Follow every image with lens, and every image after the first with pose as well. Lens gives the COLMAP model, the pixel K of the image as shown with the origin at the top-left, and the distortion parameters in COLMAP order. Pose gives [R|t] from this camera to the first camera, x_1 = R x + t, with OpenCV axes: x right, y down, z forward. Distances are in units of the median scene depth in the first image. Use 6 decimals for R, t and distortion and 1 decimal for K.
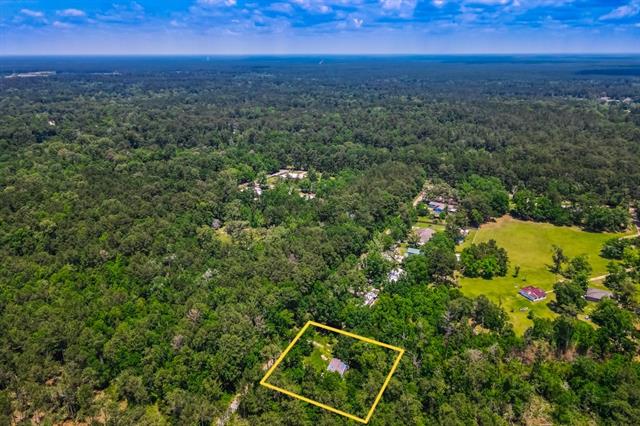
lens RADIAL K [[453.1, 0, 311.3], [0, 453.1, 213.7], [0, 0, 1]] dist [-0.005628, -0.001407]
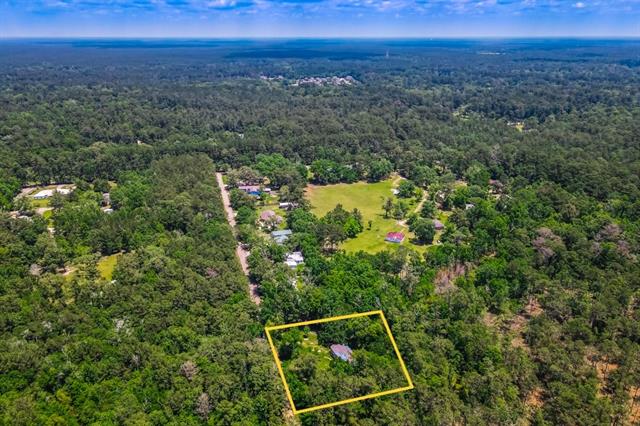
lens RADIAL K [[453.1, 0, 311.3], [0, 453.1, 213.7], [0, 0, 1]] dist [-0.005628, -0.001407]
pose [[0.743707, -0.238662, 0.624451, -0.296031], [0.218900, 0.969544, 0.109850, -0.048789], [-0.631650, 0.054997, 0.773300, 0.123236]]
